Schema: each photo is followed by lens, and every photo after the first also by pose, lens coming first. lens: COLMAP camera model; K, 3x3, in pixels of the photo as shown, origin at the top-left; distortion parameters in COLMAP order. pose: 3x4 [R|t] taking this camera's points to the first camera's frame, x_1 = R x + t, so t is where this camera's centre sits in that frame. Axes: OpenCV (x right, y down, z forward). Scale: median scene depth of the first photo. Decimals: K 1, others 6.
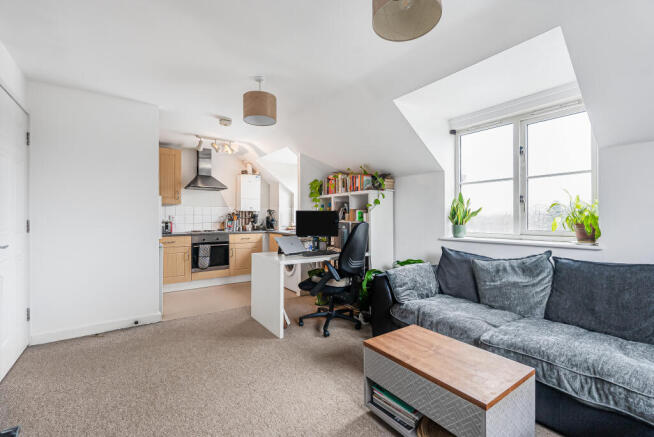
lens RADIAL K [[287.3, 0, 330.1], [0, 287.3, 222.3], [0, 0, 1]] dist [-0.028303, -0.000129]
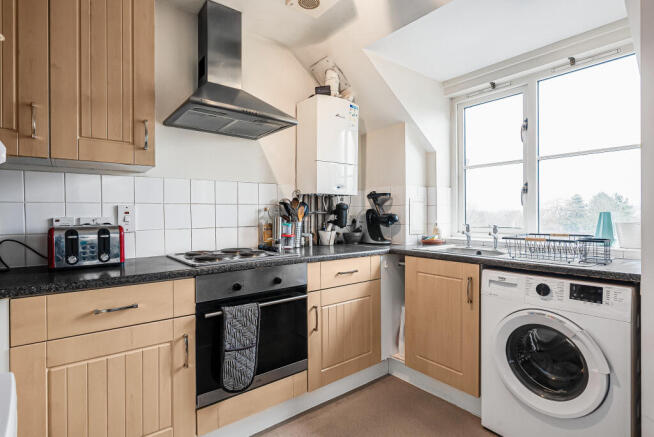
lens RADIAL K [[335.6, 0, 324.7], [0, 335.6, 218.2], [0, 0, 1]] dist [0.051053, 0.000752]
pose [[0.999378, -0.008829, 0.034155, -0.337441], [0.008420, 0.999891, 0.012108, -0.014755], [-0.034258, -0.011813, 0.999343, 0.601788]]
